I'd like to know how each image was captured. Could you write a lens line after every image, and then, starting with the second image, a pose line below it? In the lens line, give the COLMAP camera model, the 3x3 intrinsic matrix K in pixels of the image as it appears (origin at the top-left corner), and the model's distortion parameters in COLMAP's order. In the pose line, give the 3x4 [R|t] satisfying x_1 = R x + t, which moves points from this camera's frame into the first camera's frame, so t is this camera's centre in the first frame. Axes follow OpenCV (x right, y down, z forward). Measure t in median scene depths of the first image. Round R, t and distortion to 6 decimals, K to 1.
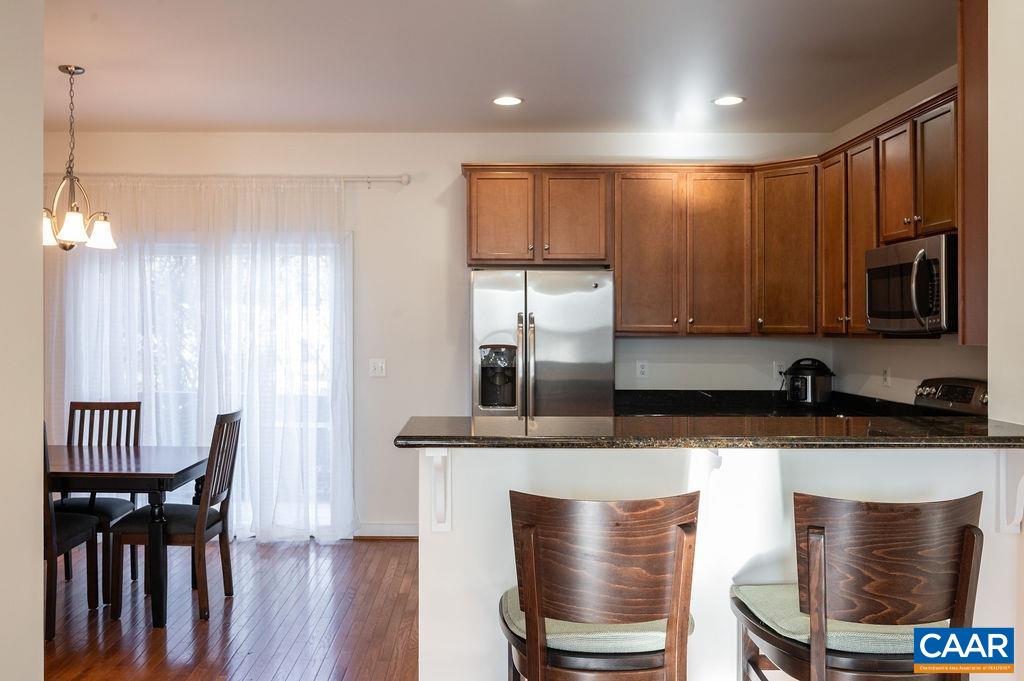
lens RADIAL K [[851.1, 0, 506.2], [0, 851.1, 315.5], [0, 0, 1]] dist [0.055195, -0.000053]
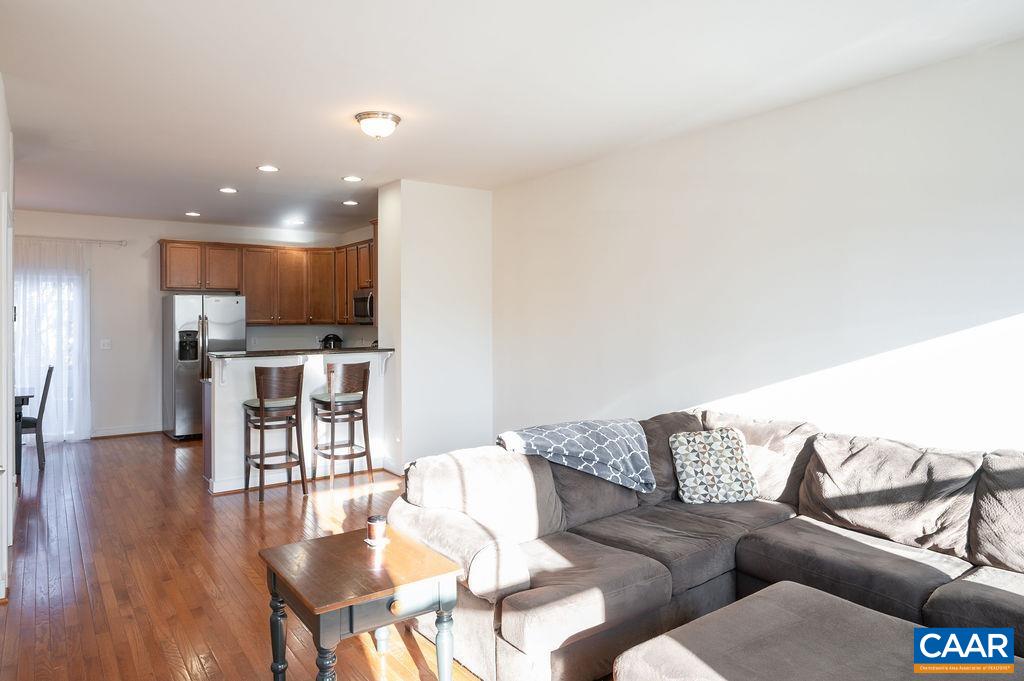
lens RADIAL K [[629.8, 0, 511.9], [0, 629.8, 317.8], [0, 0, 1]] dist [-0.045818, -0.000590]
pose [[0.816458, -0.005359, 0.577380, -0.238631], [-0.003113, 0.999902, 0.013682, -0.019502], [-0.577396, -0.012969, 0.816361, -0.693781]]
